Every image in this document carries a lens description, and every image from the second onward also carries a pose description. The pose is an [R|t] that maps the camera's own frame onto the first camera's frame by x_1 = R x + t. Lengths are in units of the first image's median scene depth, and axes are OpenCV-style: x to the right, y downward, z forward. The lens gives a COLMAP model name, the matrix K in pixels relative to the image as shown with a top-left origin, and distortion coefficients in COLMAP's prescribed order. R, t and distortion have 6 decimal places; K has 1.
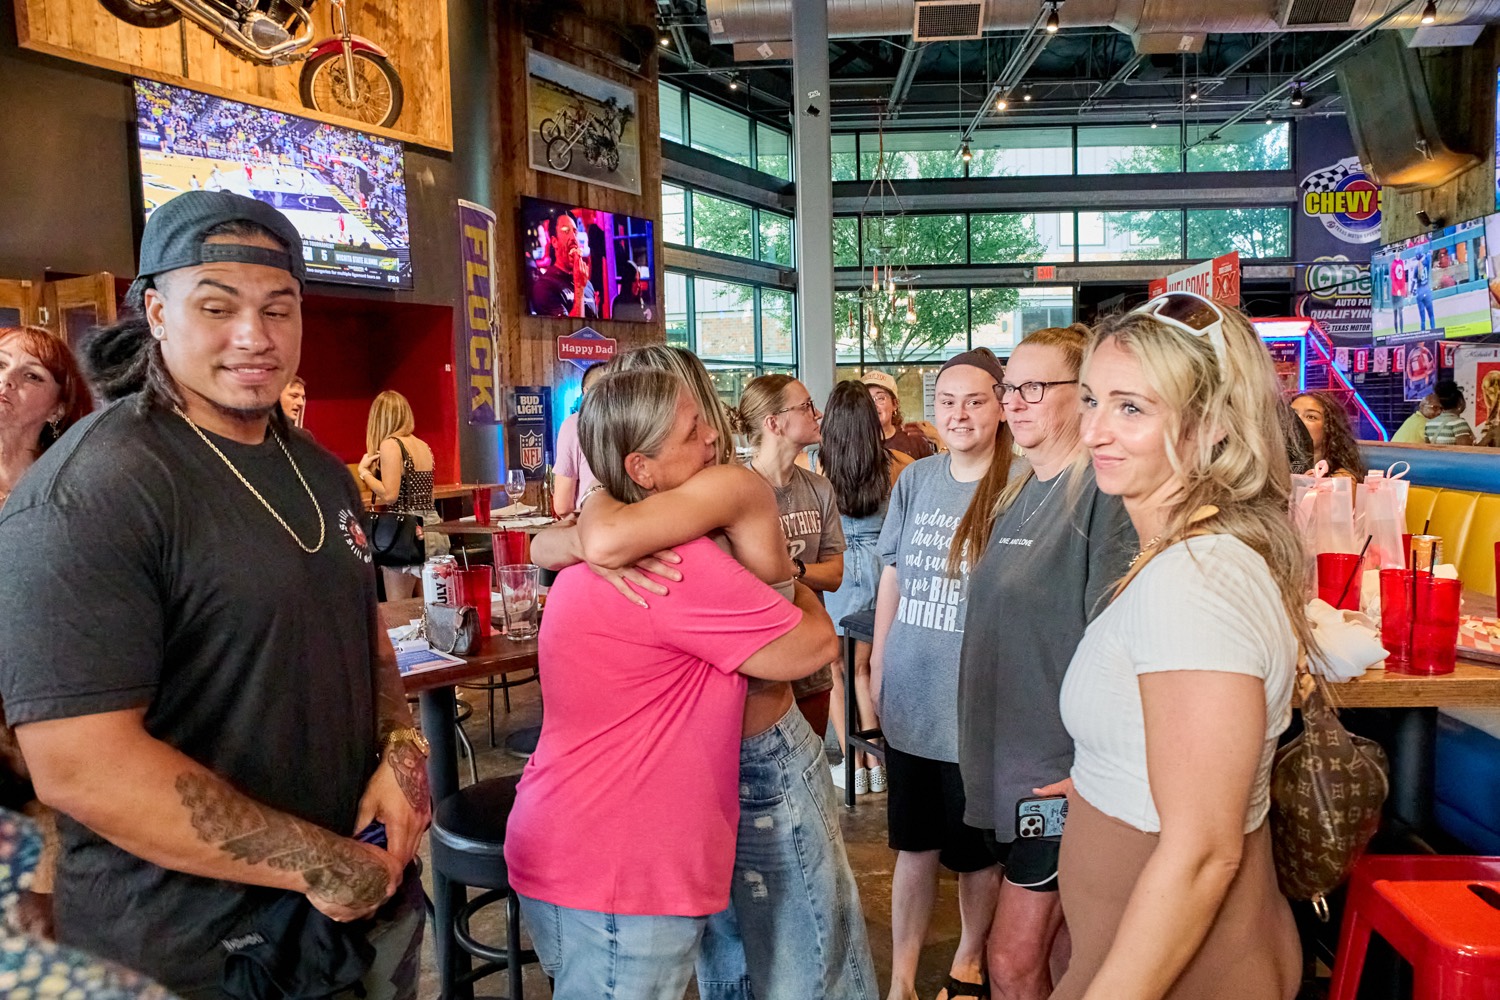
lens RADIAL K [[1014.0, 0, 754.3], [0, 1014.0, 474.5], [0, 0, 1]] dist [-0.055214, 0.035992]
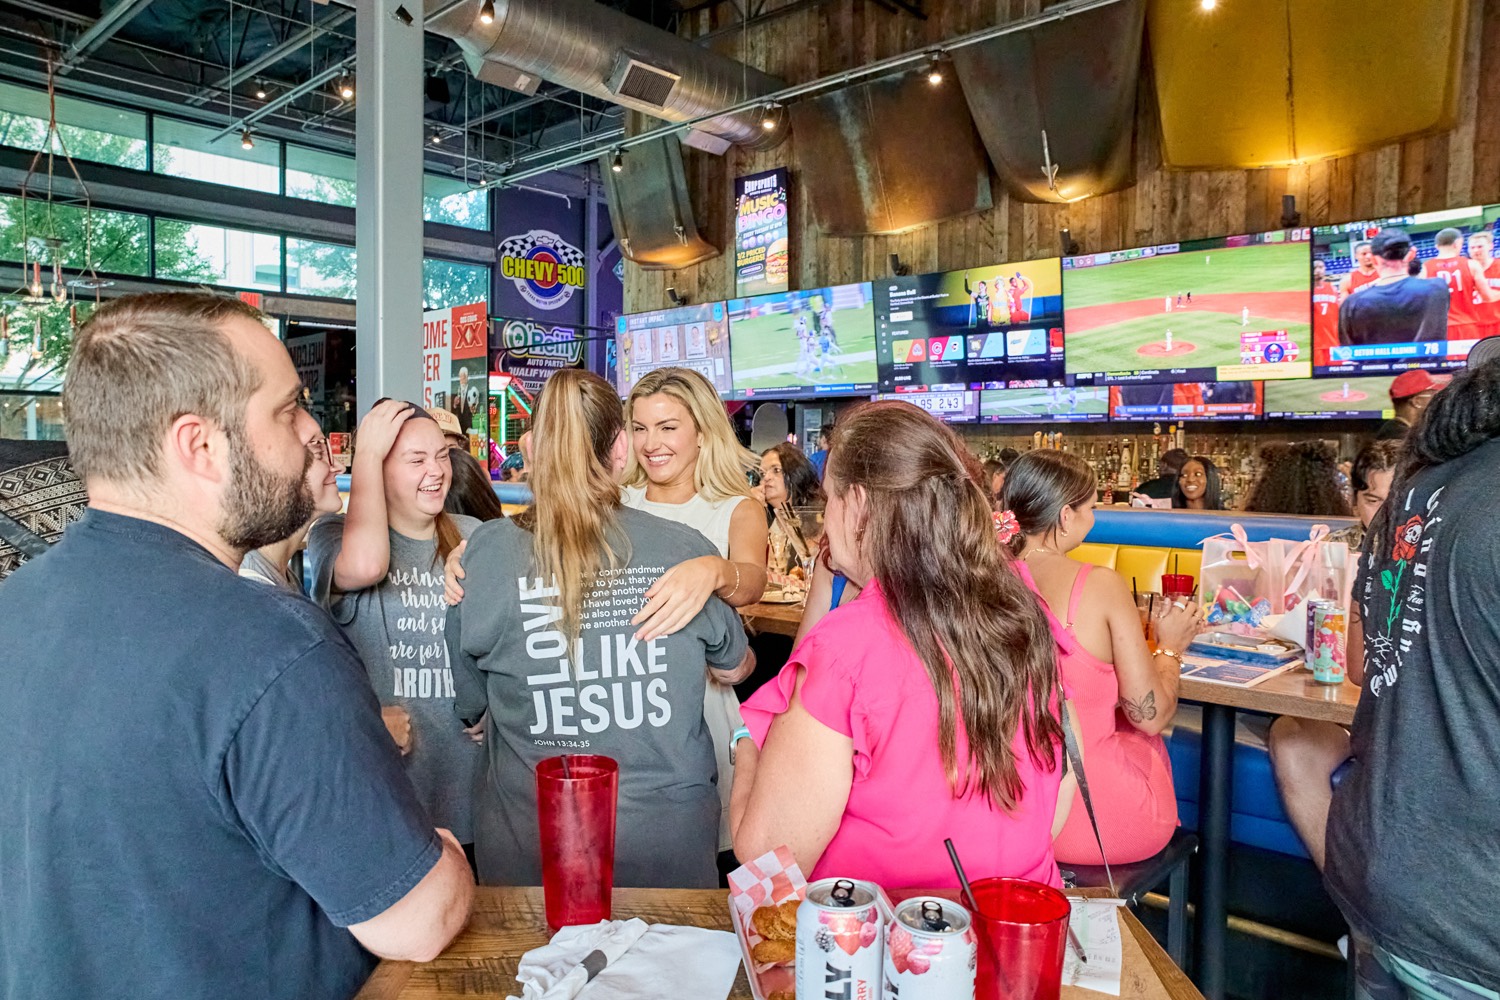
lens RADIAL K [[1014.0, 0, 749.1], [0, 1014.0, 491.8], [0, 0, 1]] dist [-0.055214, 0.035992]
pose [[0.651774, -0.008241, 0.758369, -0.089853], [0.031125, 0.999389, -0.015890, -0.007060], [-0.757775, 0.033961, 0.651632, 0.114369]]
